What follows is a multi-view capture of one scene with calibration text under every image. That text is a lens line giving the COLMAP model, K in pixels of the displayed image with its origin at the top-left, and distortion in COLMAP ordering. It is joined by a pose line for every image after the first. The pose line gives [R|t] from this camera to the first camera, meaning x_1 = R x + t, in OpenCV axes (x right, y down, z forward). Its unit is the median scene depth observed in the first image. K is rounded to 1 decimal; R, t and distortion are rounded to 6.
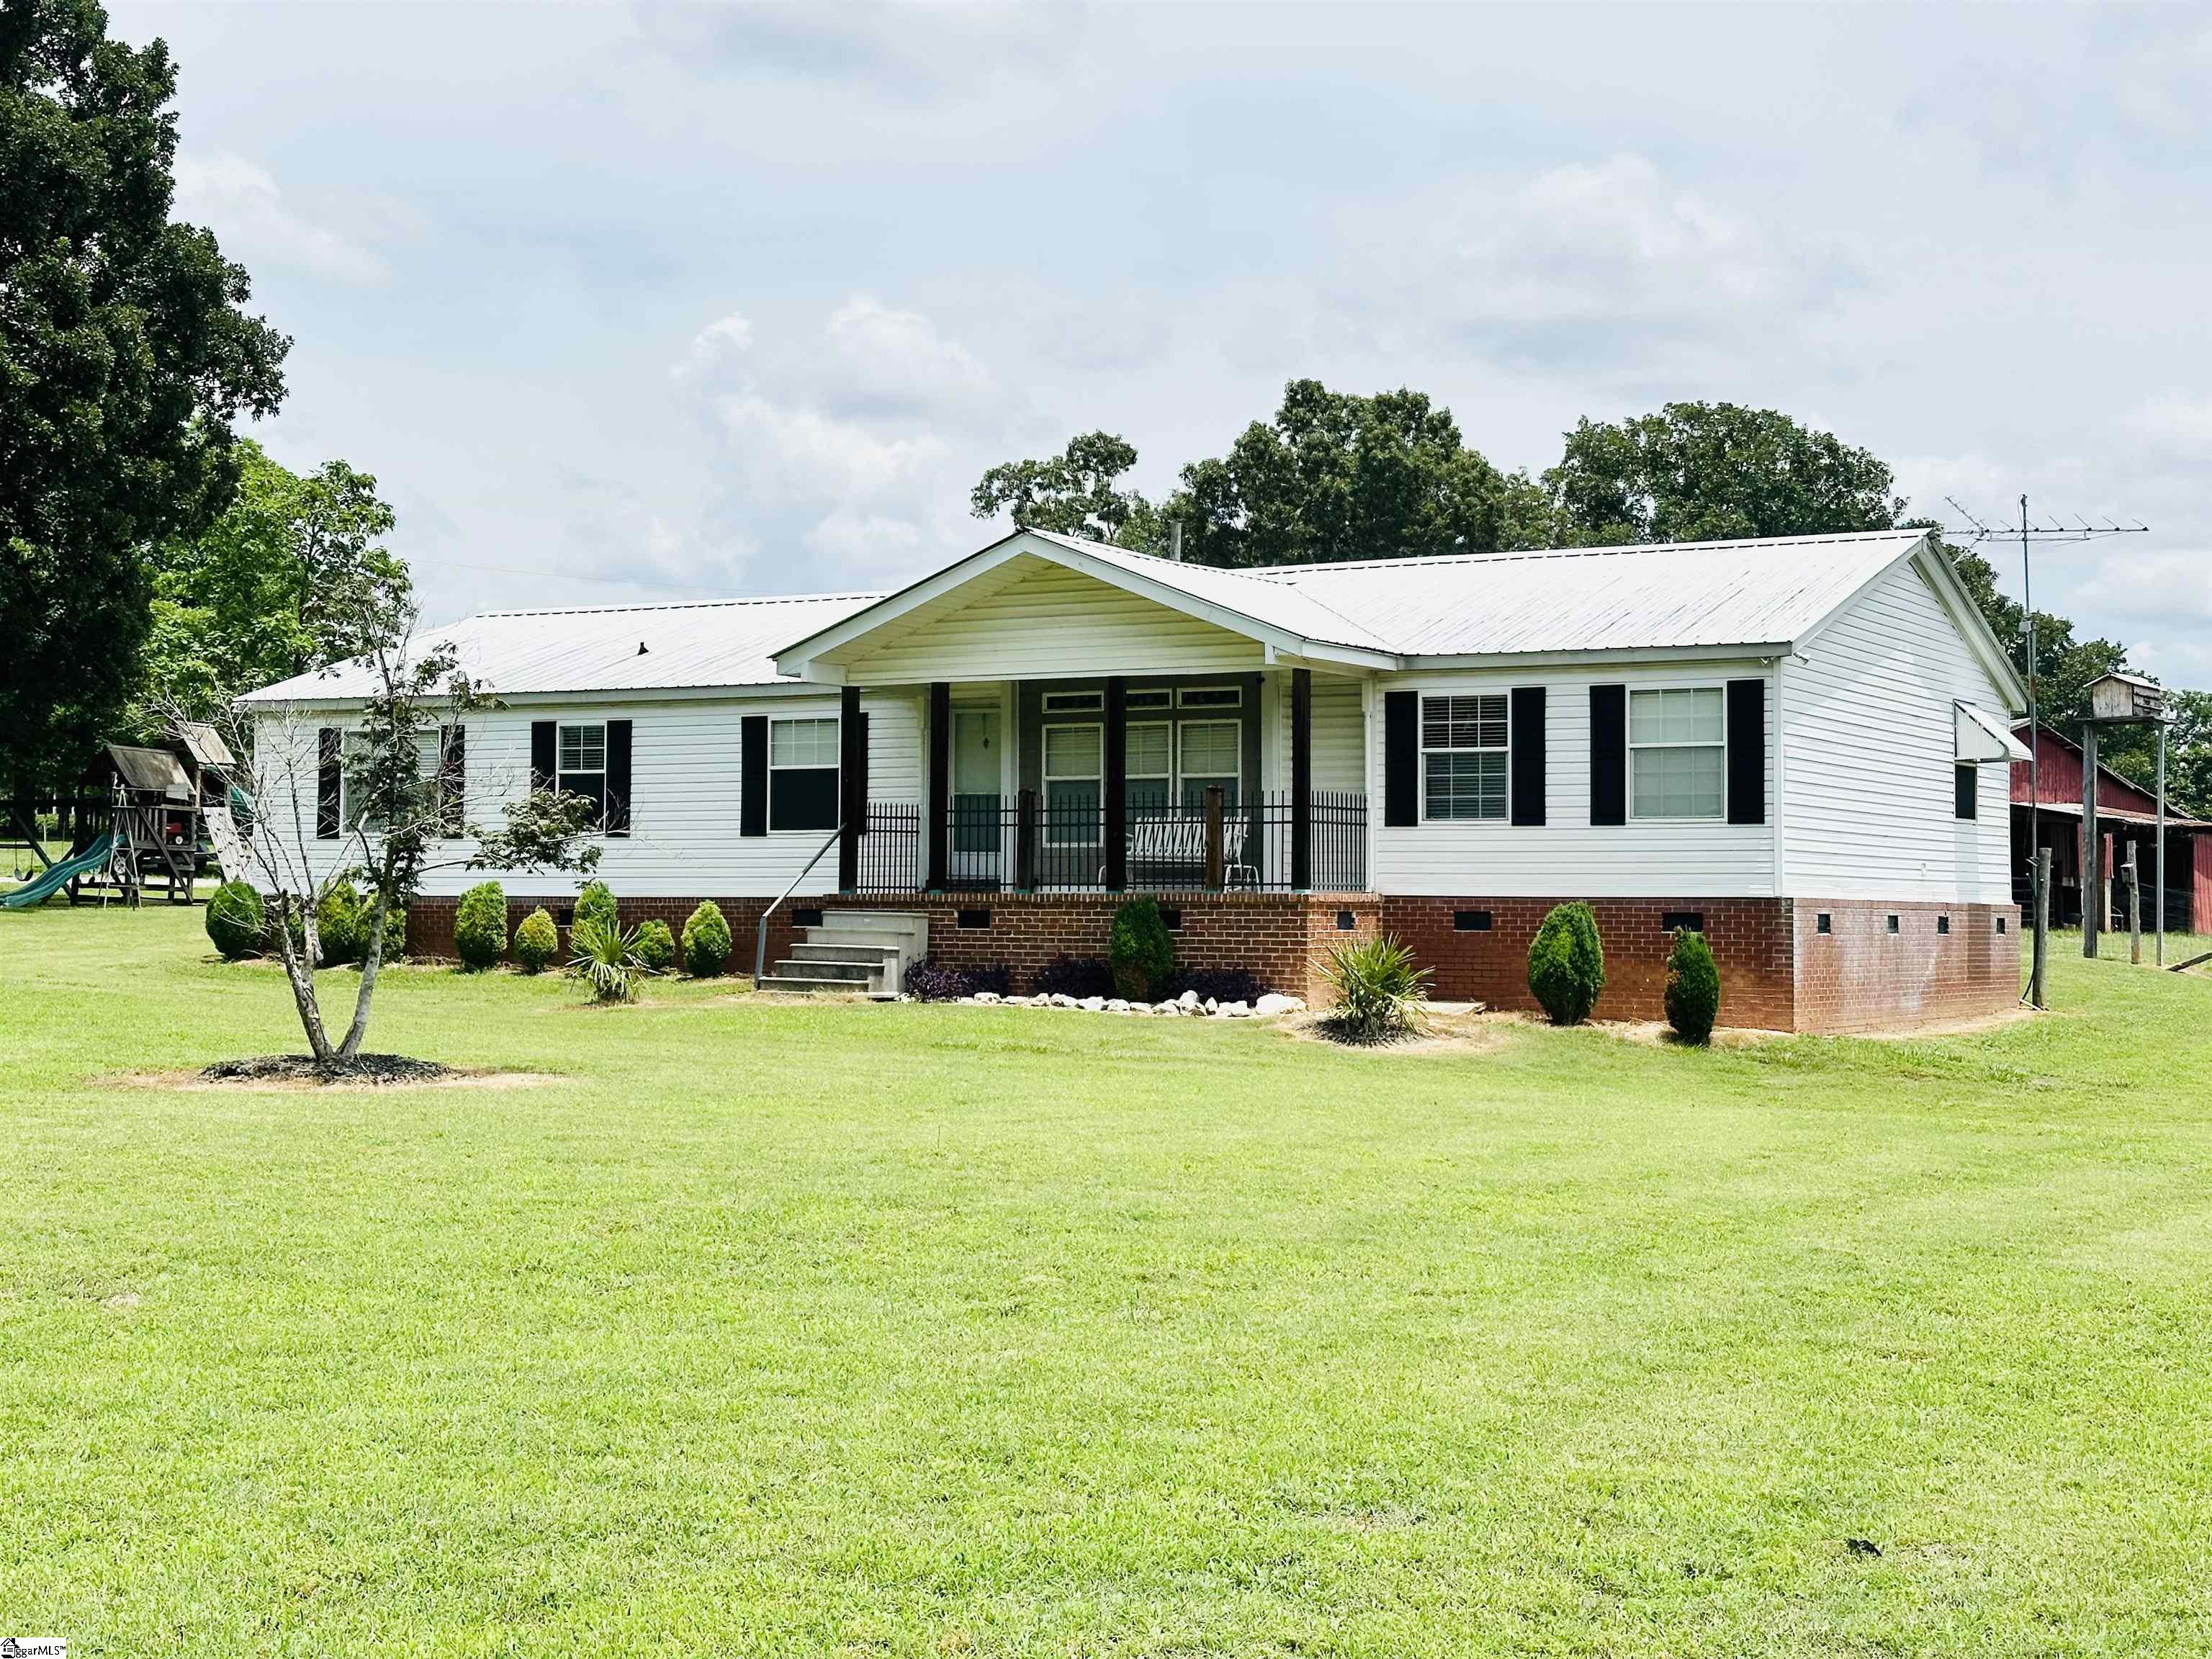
lens RADIAL K [[3178.6, 0, 1149.8], [0, 3178.6, 777.7], [0, 0, 1]] dist [0.086598, 0.000000]
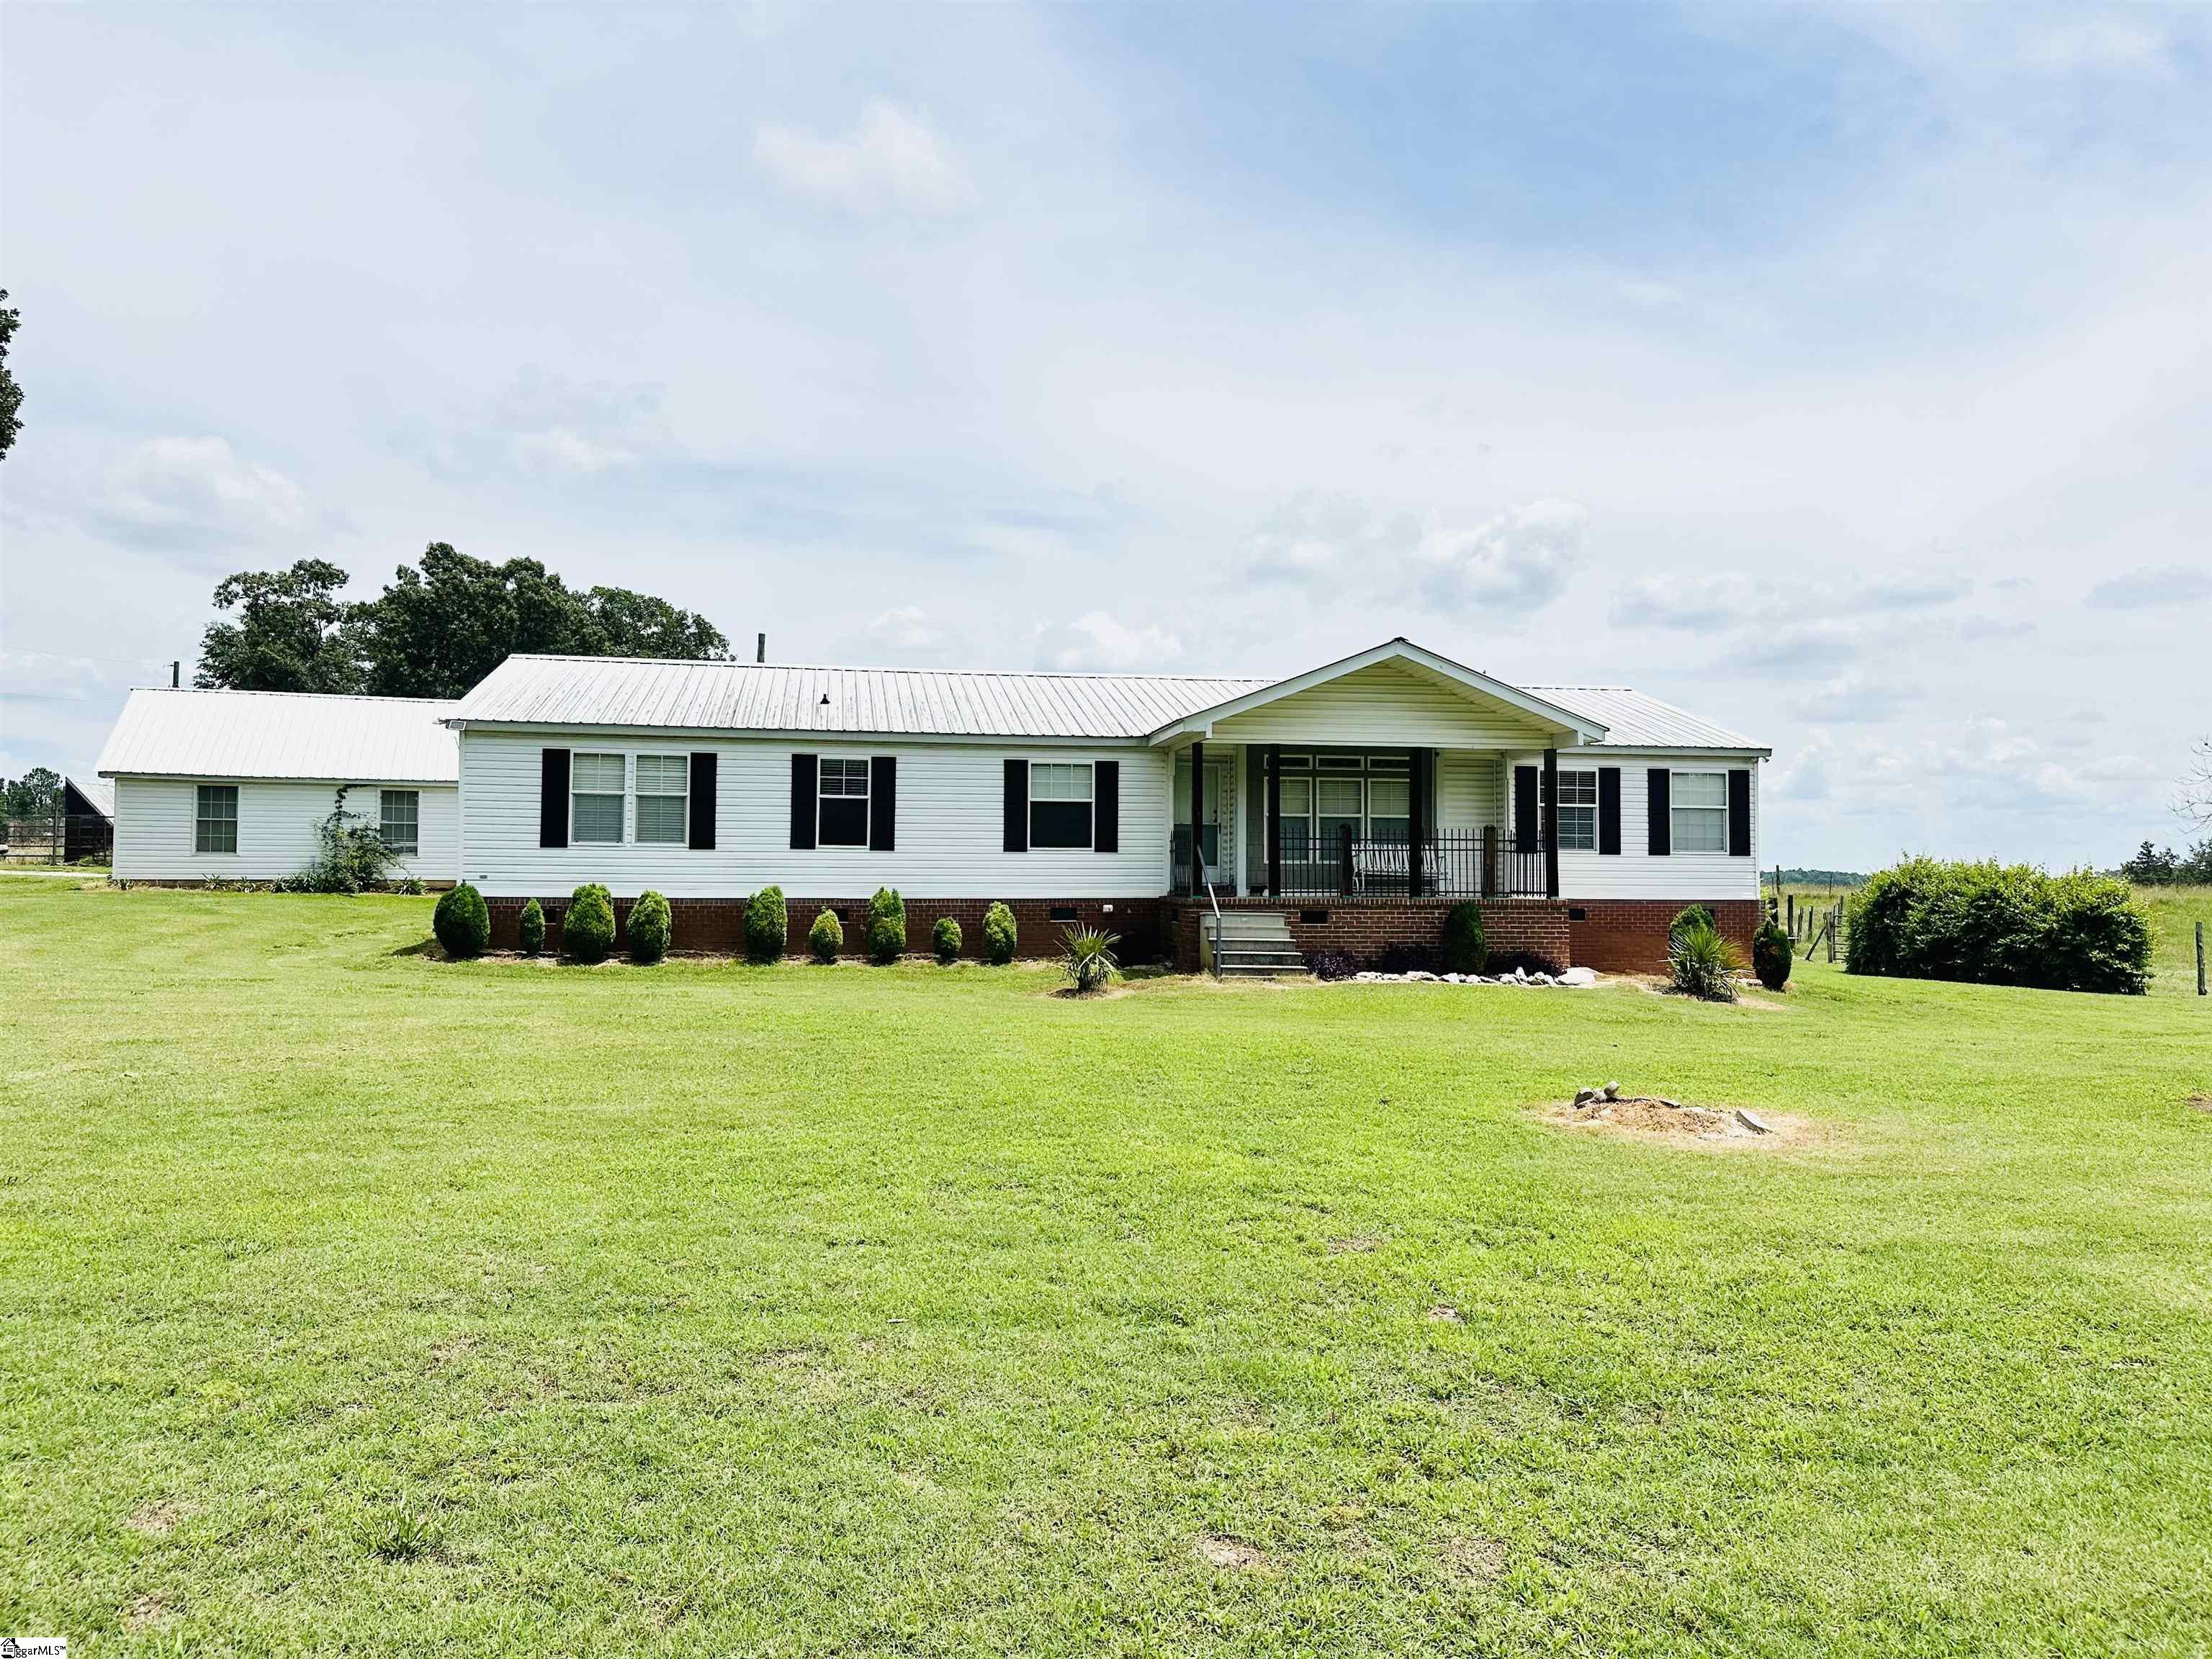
lens RADIAL K [[1588.0, 0, 1102.7], [0, 1588.0, 815.5], [0, 0, 1]] dist [0.084225, -0.061749]
pose [[0.765439, 0.024524, 0.643041, -0.519249], [-0.028056, 0.999595, -0.004727, 0.005667], [-0.642897, -0.014423, 0.765817, 0.486634]]
